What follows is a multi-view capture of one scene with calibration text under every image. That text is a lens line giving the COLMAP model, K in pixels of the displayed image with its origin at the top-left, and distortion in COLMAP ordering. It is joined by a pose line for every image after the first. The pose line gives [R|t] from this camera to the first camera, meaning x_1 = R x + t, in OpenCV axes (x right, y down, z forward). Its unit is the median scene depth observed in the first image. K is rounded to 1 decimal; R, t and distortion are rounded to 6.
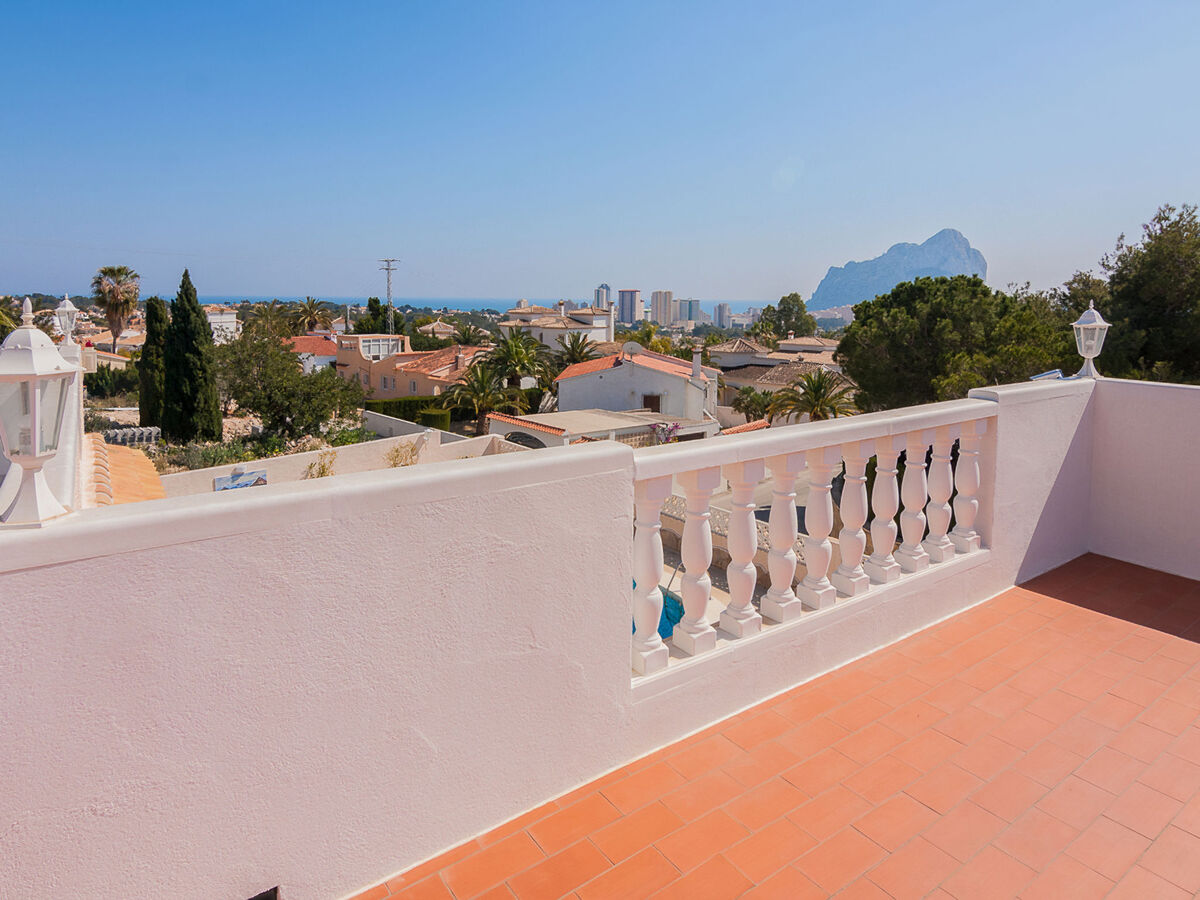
lens RADIAL K [[716.8, 0, 580.6], [0, 716.8, 348.4], [0, 0, 1]] dist [0.005202, -0.010058]
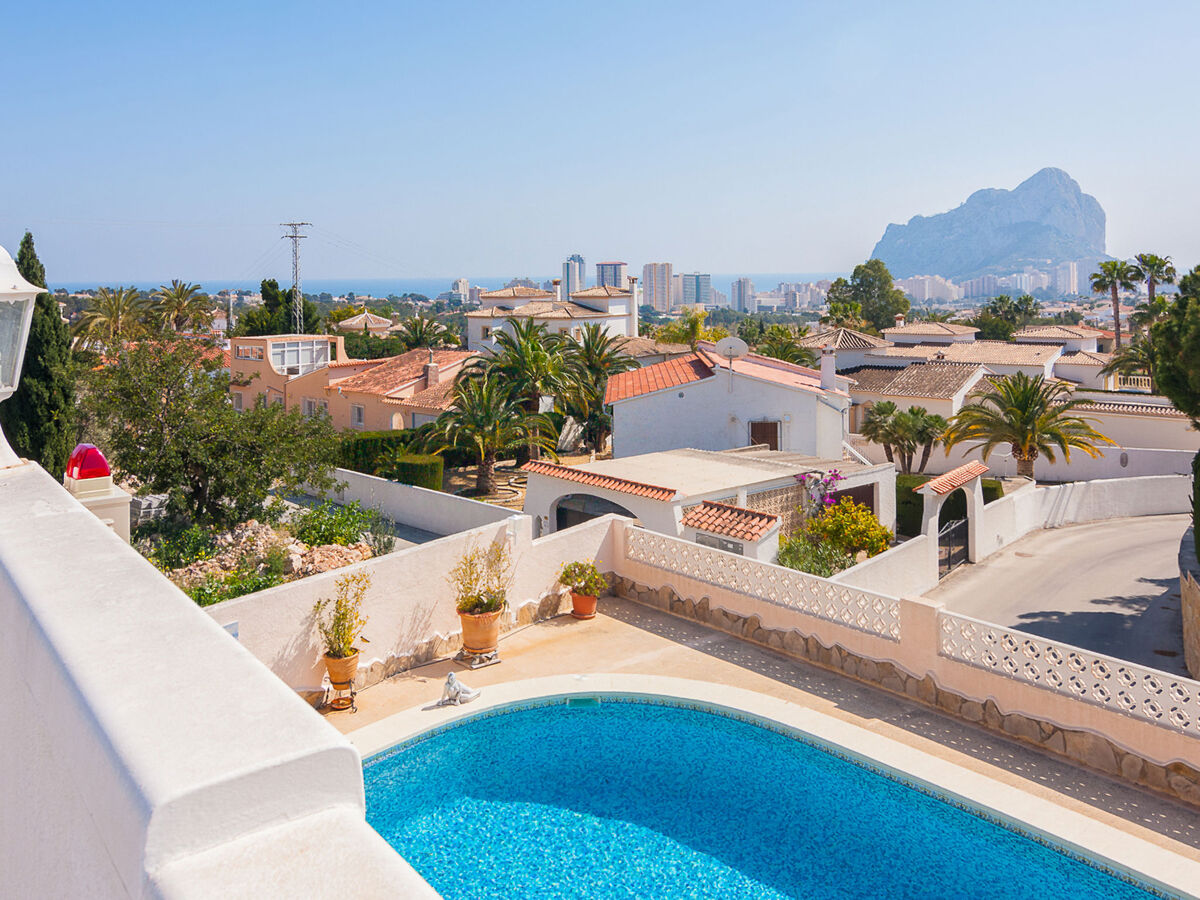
lens RADIAL K [[1011.6, 0, 568.2], [0, 1011.6, 282.8], [0, 0, 1]] dist [0.020010, -0.005131]
pose [[0.999371, -0.023366, 0.026665, -0.072381], [0.024981, 0.997769, -0.061912, -0.004210], [-0.025159, 0.062539, 0.997725, 0.092702]]
